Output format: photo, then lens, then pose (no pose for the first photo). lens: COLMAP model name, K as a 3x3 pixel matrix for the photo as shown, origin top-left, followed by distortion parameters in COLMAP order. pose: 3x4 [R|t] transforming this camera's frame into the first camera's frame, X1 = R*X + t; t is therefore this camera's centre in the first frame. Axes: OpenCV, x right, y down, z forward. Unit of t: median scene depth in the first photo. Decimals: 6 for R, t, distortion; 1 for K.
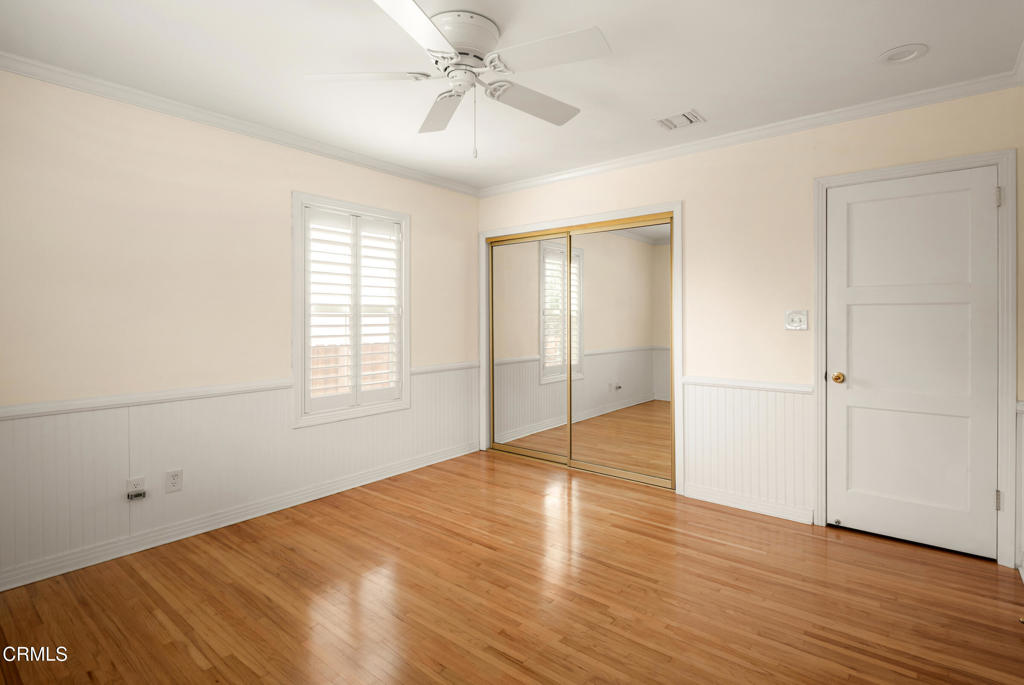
lens RADIAL K [[505.5, 0, 510.9], [0, 505.5, 324.0], [0, 0, 1]] dist [-0.000973, -0.000181]
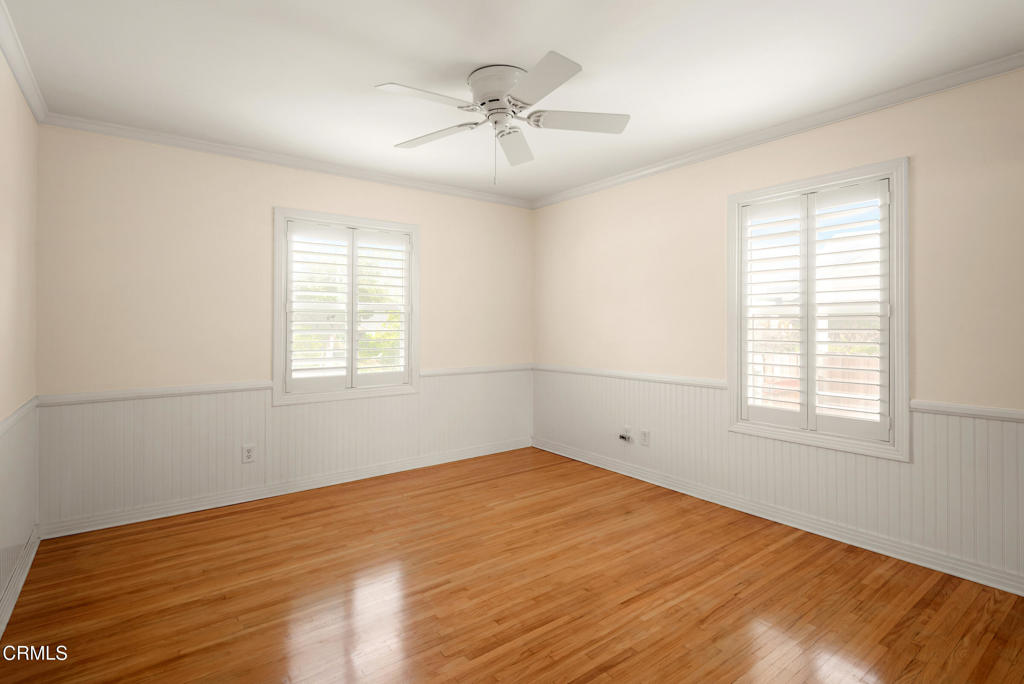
lens RADIAL K [[507.6, 0, 513.5], [0, 507.6, 318.0], [0, 0, 1]] dist [0.002030, 0.000179]
pose [[-0.240896, -0.003254, -0.970546, 0.643809], [-0.004794, 0.999986, -0.002163, -0.012783], [0.970539, 0.004132, -0.240908, 0.808709]]
